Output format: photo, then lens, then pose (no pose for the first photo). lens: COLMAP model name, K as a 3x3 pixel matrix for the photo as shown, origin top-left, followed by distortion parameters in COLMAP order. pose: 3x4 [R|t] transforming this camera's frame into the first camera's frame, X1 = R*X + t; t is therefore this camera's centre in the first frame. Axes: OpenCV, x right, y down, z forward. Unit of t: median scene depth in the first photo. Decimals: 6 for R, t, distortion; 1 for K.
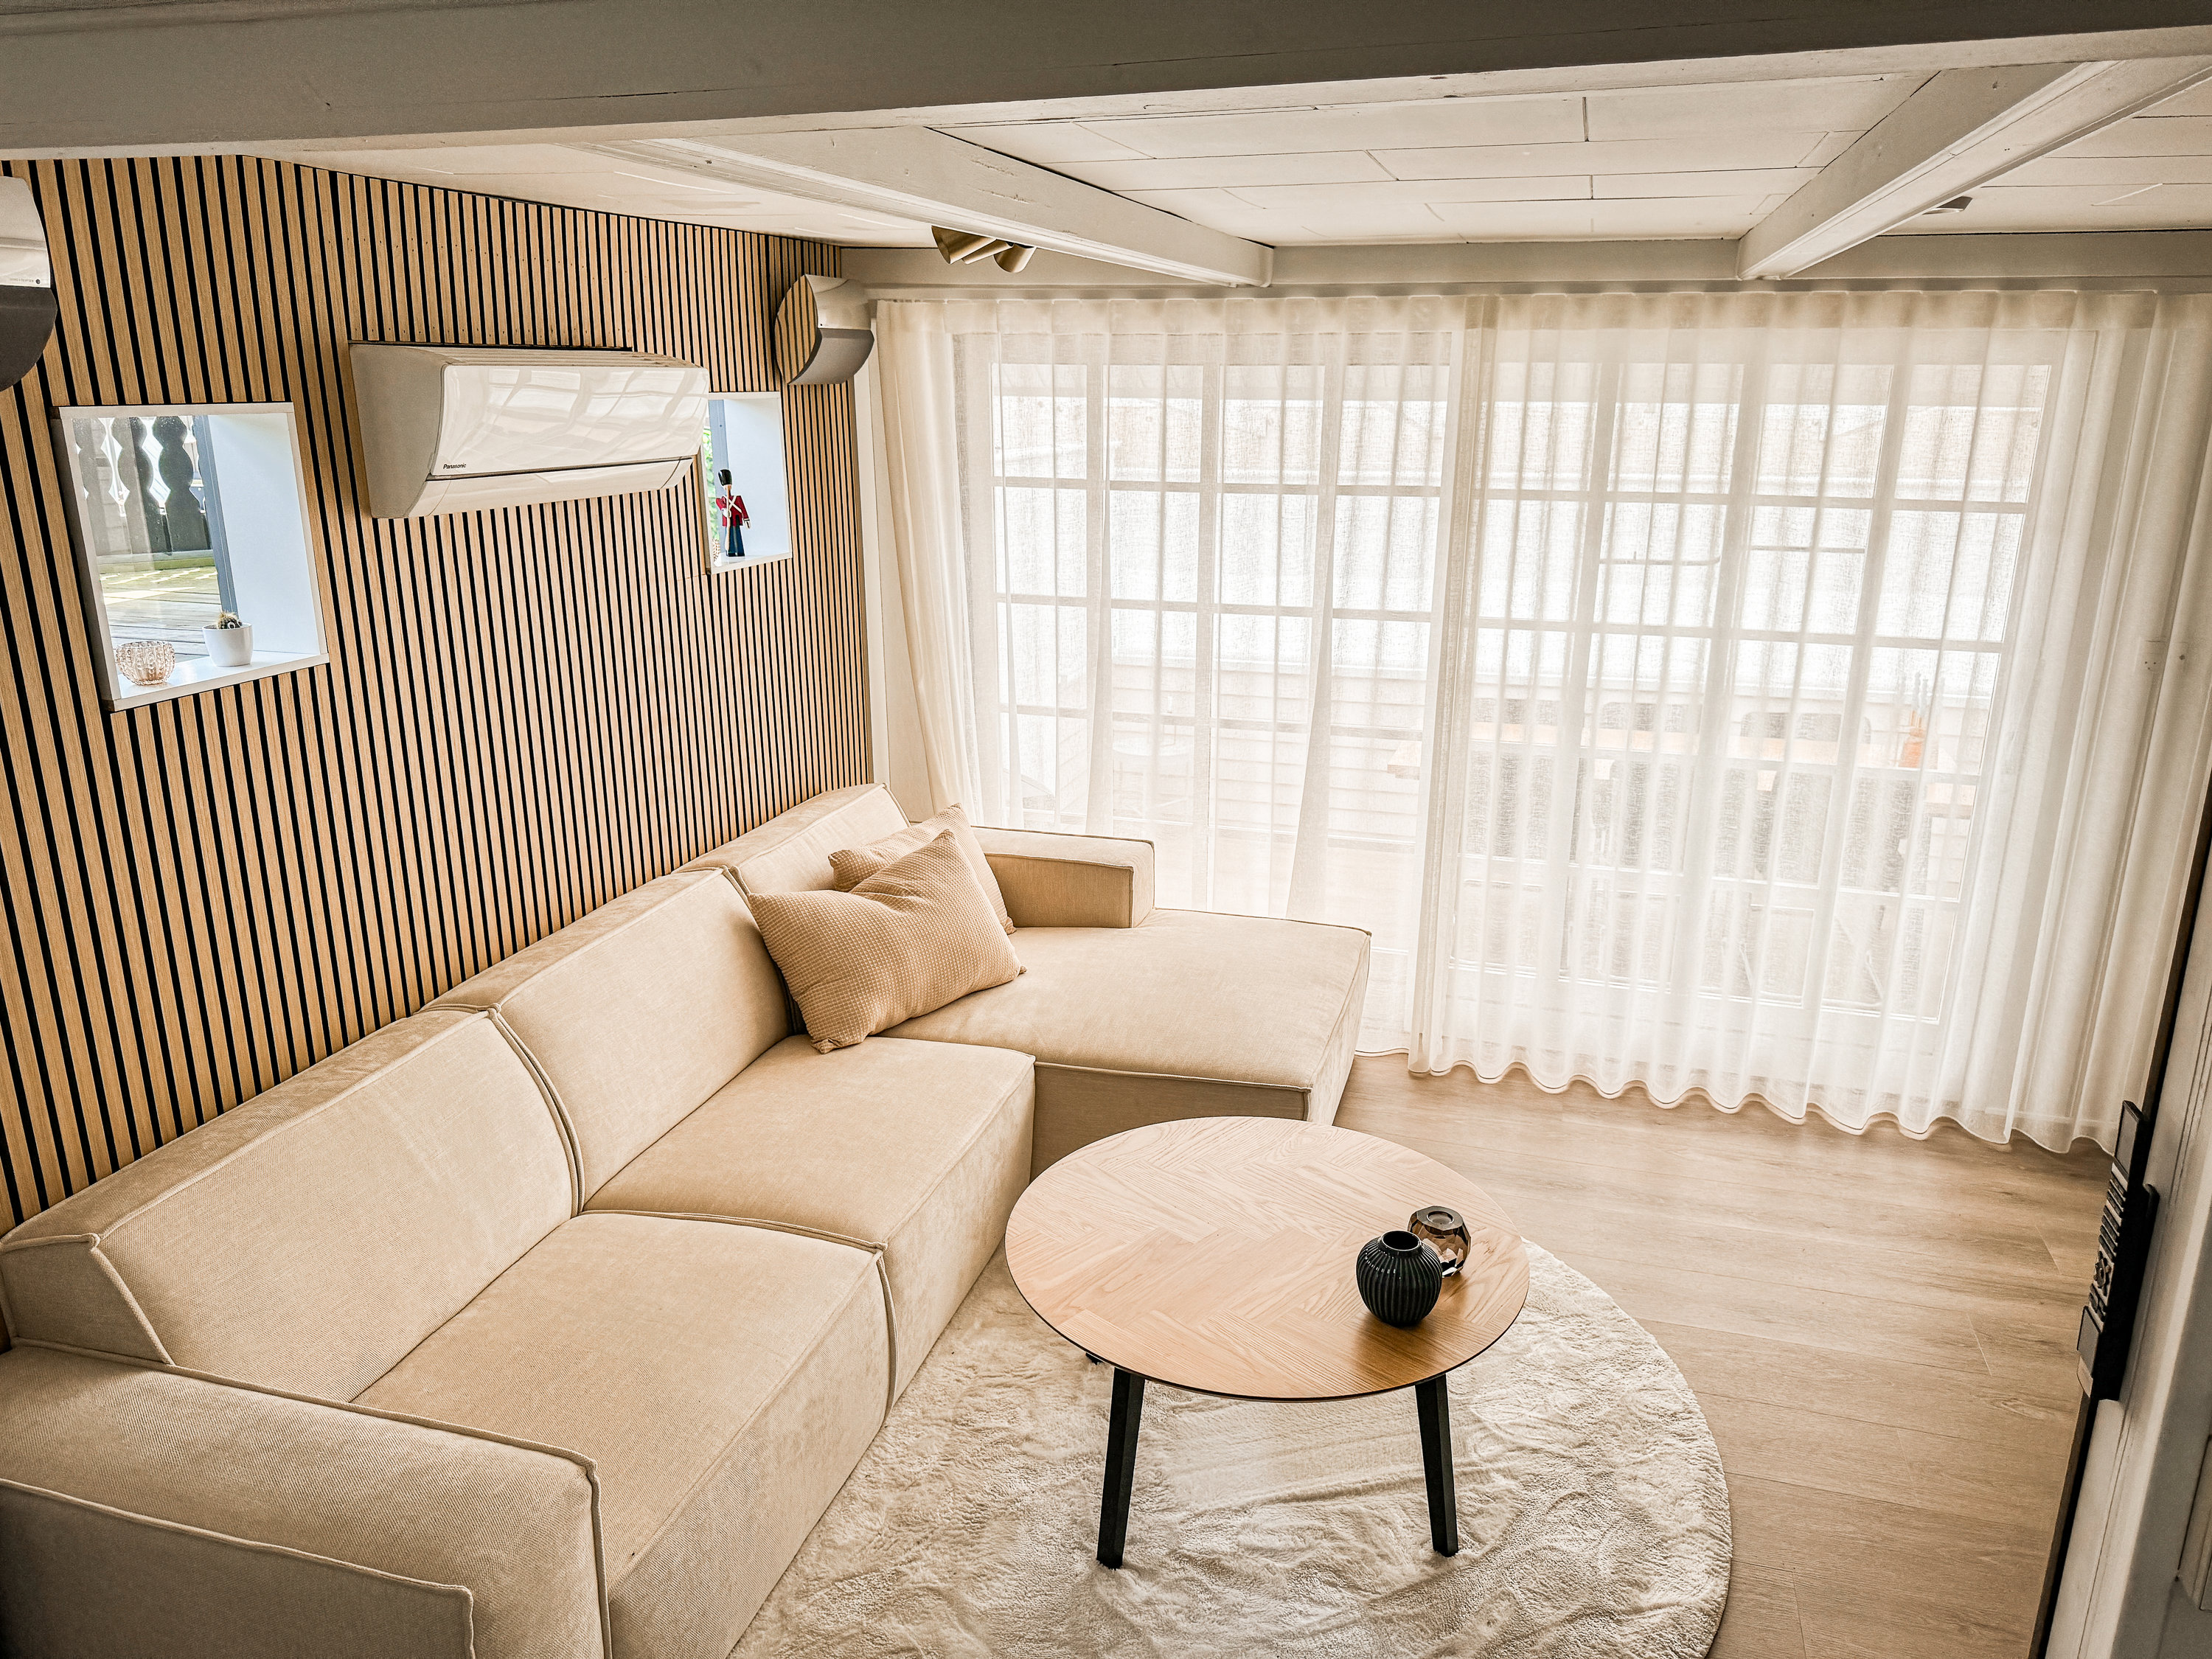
lens RADIAL K [[1540.9, 0, 1109.2], [0, 1540.9, 832.2], [0, 0, 1]] dist [0.056131, -0.060402]
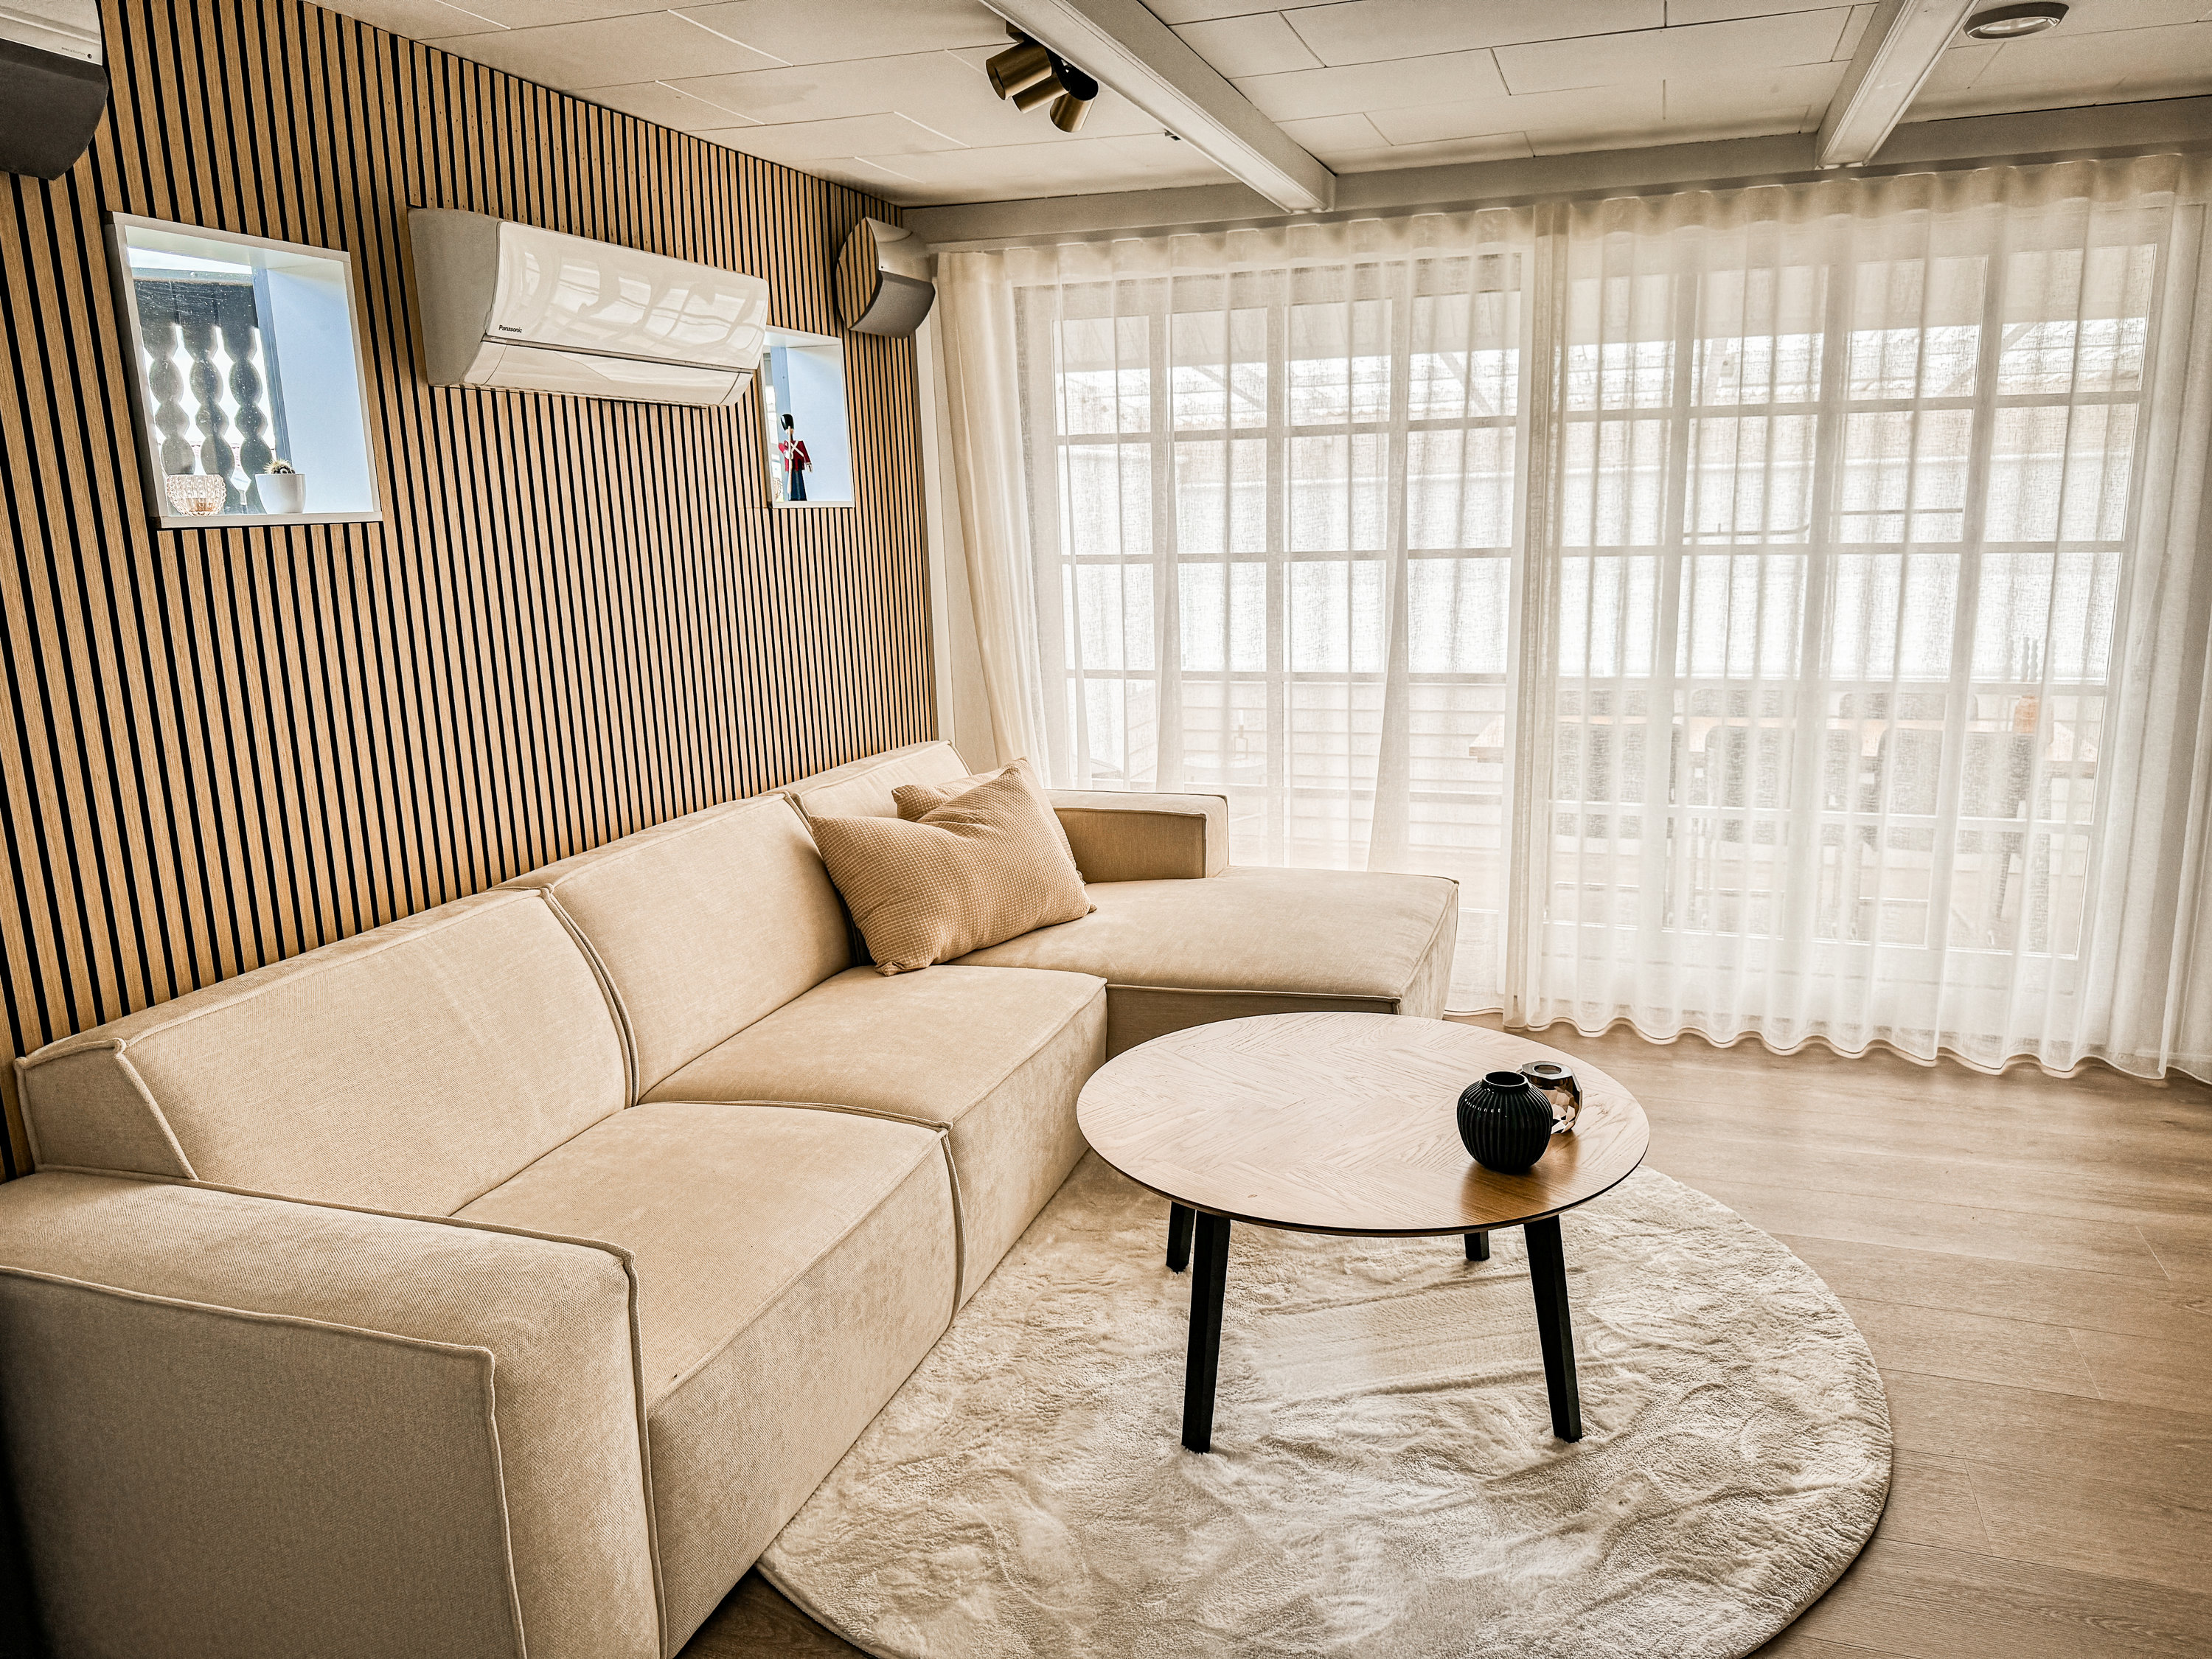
lens RADIAL K [[1540.9, 0, 1105.0], [0, 1540.9, 830.9], [0, 0, 1]] dist [0.056131, -0.060402]
pose [[0.998530, -0.021046, -0.049942, 0.000197], [0.017262, 0.997033, -0.075018, 0.139377], [0.051373, 0.074045, 0.995931, 0.047944]]
